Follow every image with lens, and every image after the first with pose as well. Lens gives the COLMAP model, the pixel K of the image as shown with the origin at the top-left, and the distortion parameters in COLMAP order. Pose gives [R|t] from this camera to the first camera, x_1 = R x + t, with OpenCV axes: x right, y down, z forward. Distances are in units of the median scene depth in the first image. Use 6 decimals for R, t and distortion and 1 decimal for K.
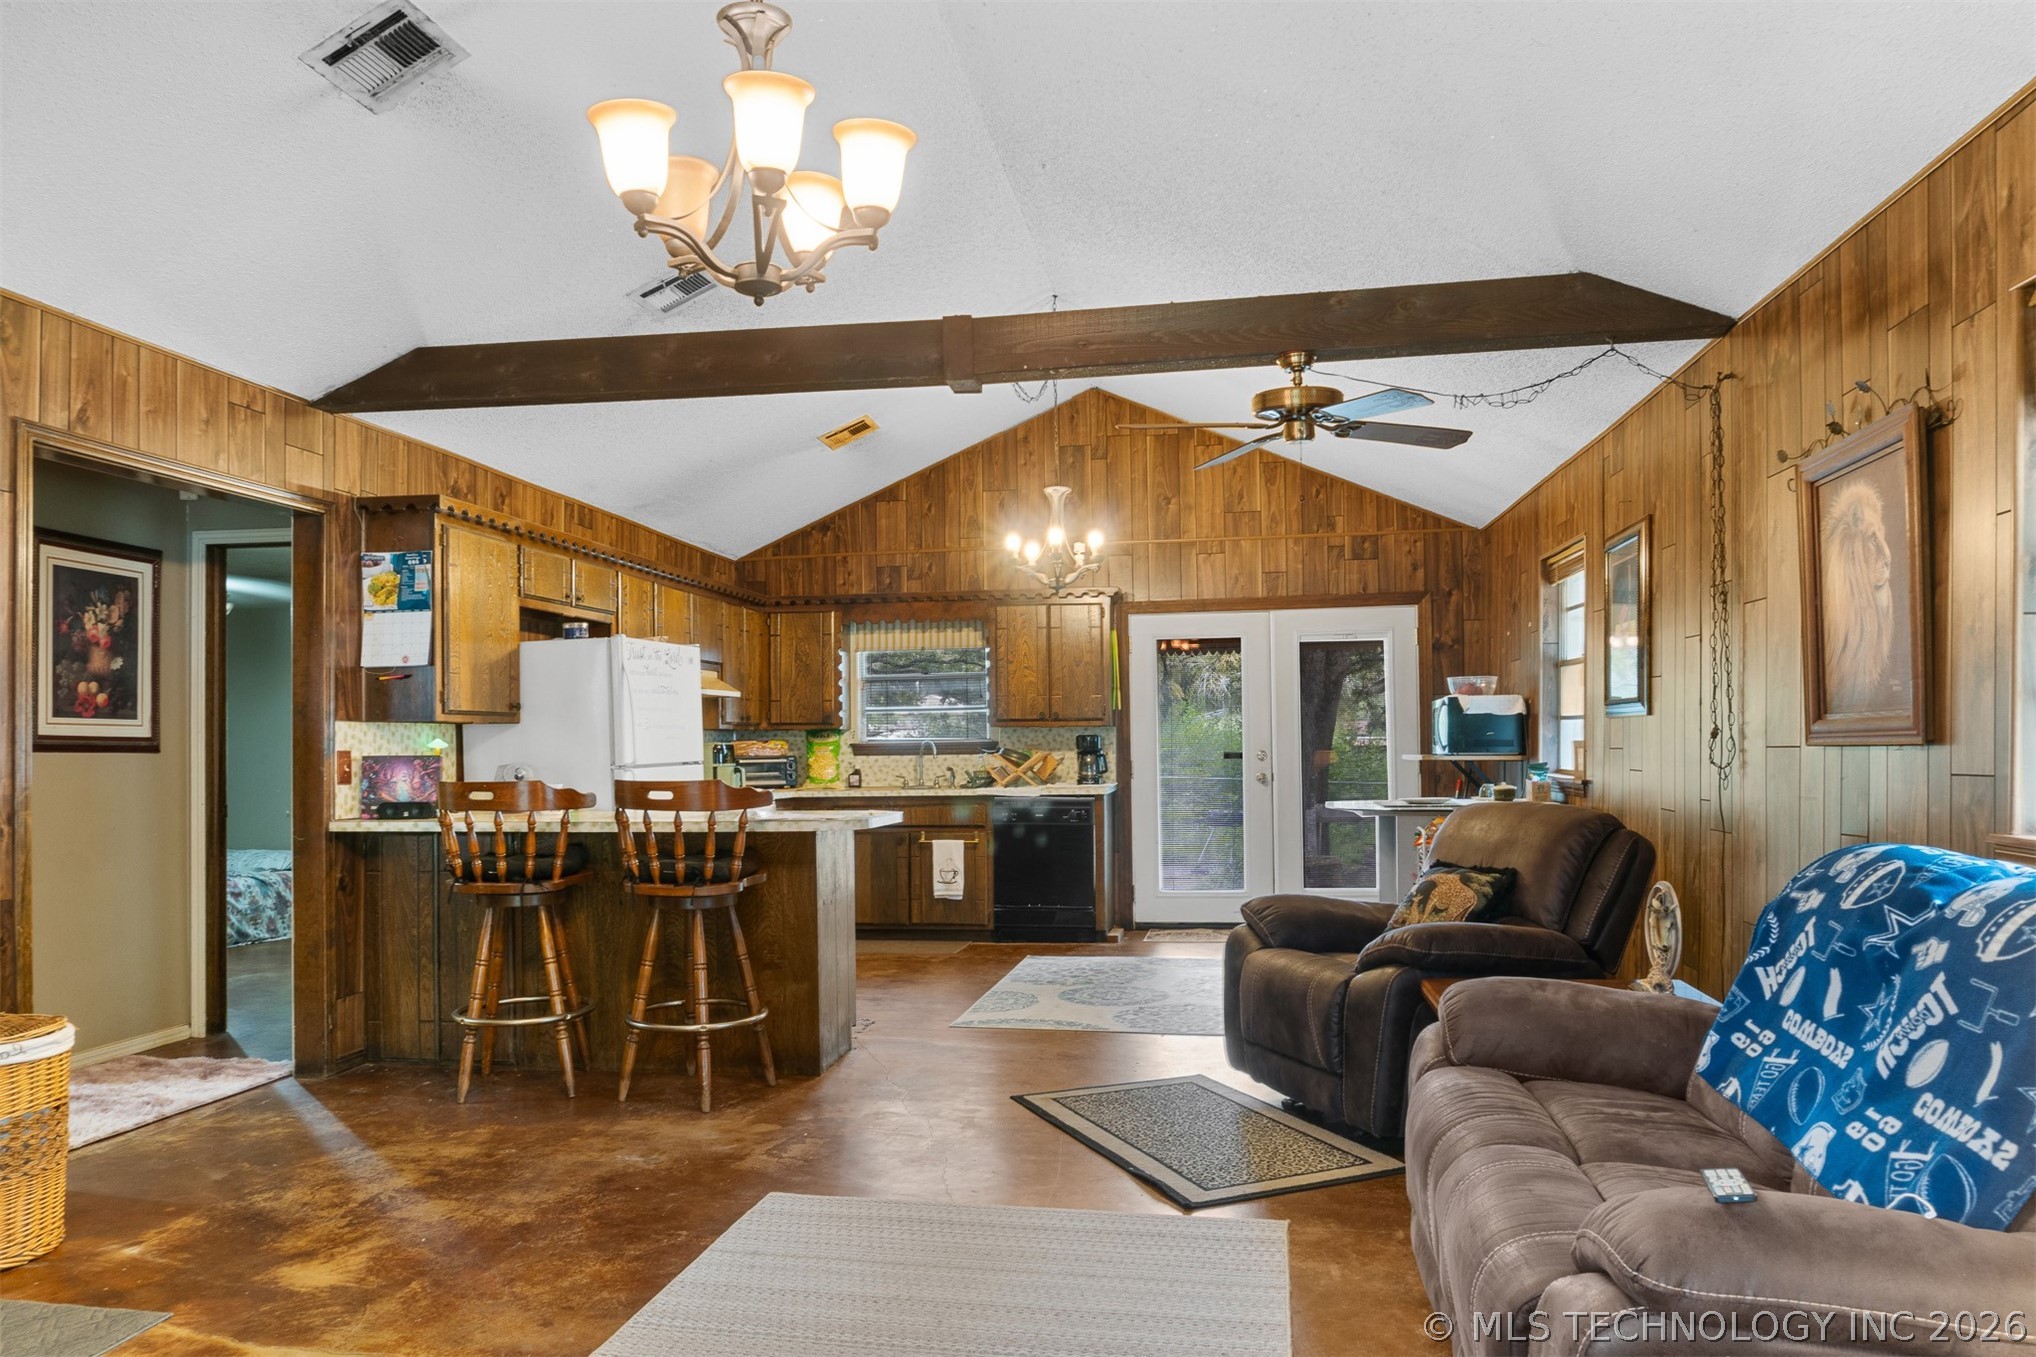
lens RADIAL K [[1377.1, 0, 1023.2], [0, 1377.1, 736.4], [0, 0, 1]] dist [-0.019328, -0.004269]
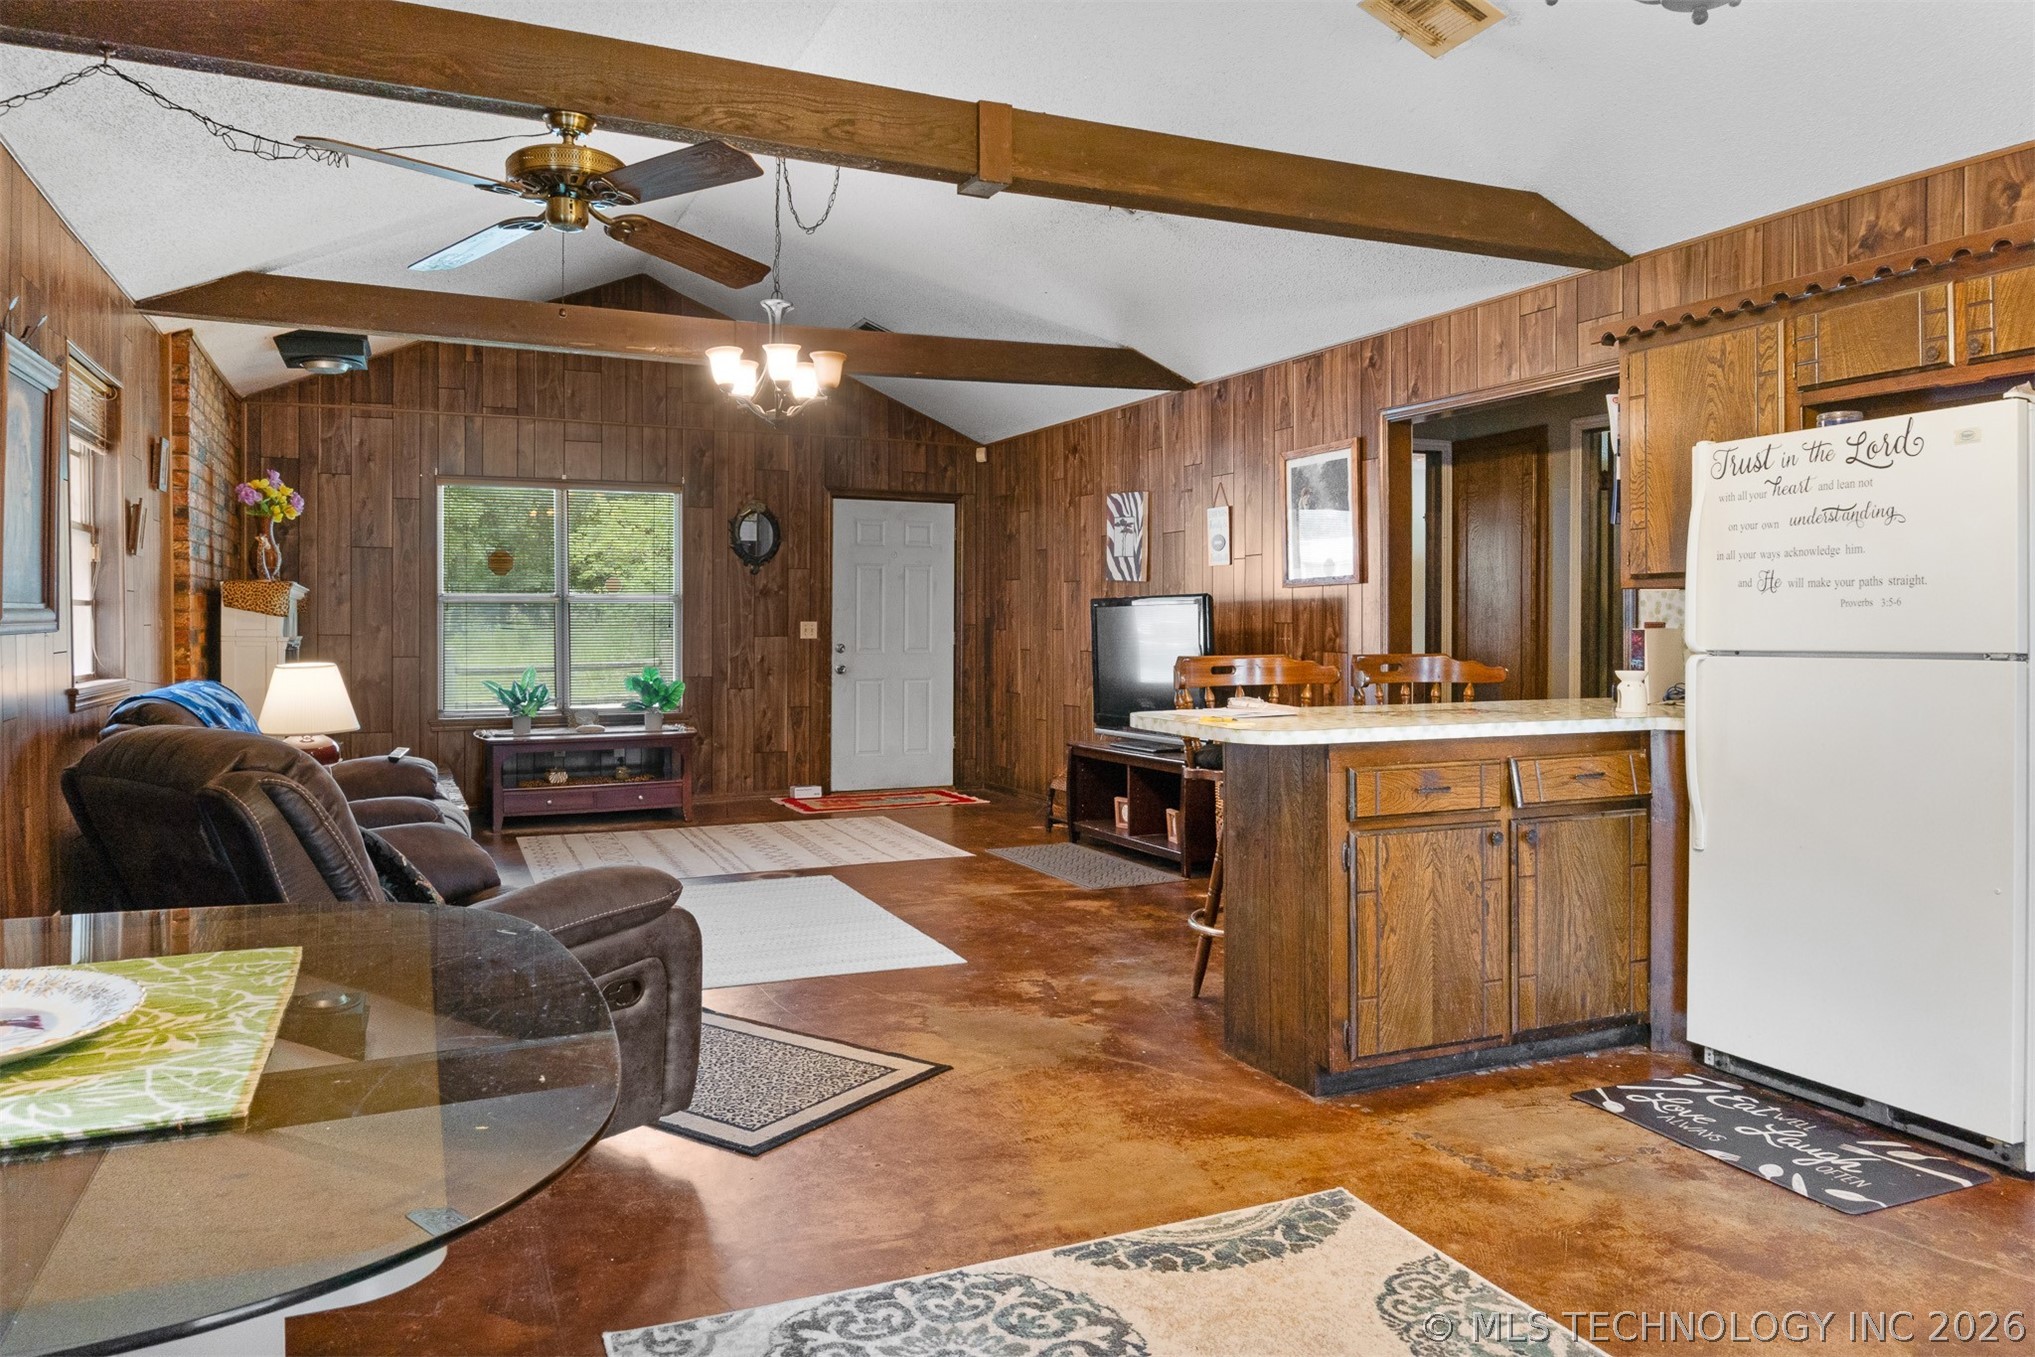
lens RADIAL K [[1376.4, 0, 1030.1], [0, 1376.4, 615.5], [0, 0, 1]] dist [-0.019328, -0.004269]
pose [[-0.832388, 0.008846, -0.554123, 0.217195], [0.012483, 0.999918, -0.002790, 0.002154], [0.554053, -0.009240, -0.832430, 0.938970]]
